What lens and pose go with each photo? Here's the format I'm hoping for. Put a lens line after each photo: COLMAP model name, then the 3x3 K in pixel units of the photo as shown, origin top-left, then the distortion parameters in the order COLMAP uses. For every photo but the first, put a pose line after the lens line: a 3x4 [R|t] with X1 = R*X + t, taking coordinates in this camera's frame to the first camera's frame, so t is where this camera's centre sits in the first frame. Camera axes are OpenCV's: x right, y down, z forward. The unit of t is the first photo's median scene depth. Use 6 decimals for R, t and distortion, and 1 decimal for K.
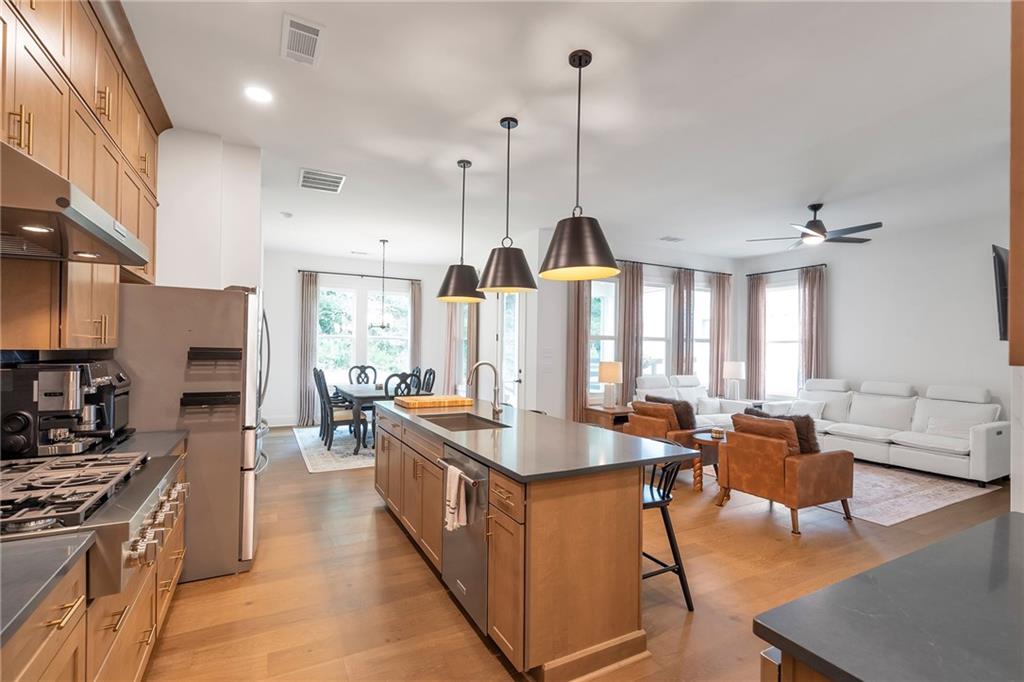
lens RADIAL K [[465.9, 0, 510.5], [0, 465.9, 346.4], [0, 0, 1]] dist [-0.000340, -0.000007]
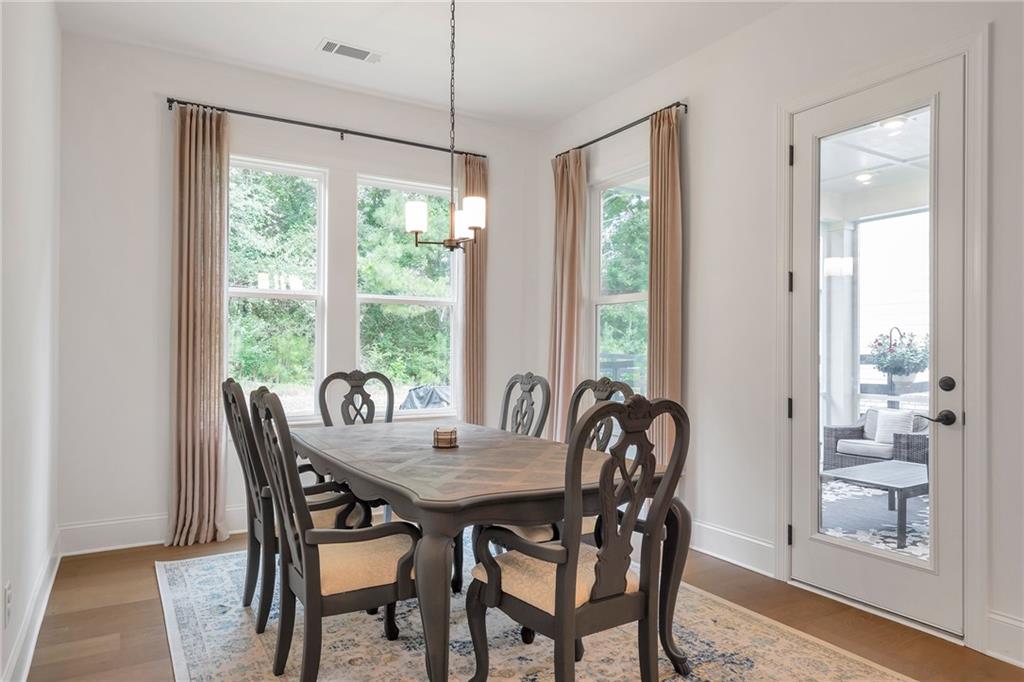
lens RADIAL K [[648.7, 0, 513.0], [0, 648.7, 341.7], [0, 0, 1]] dist [0.003016, 0.000375]
pose [[0.998384, -0.008945, 0.056114, -0.225855], [0.009016, 0.999959, -0.001006, 0.019975], [-0.056103, 0.001510, 0.998424, 0.498047]]
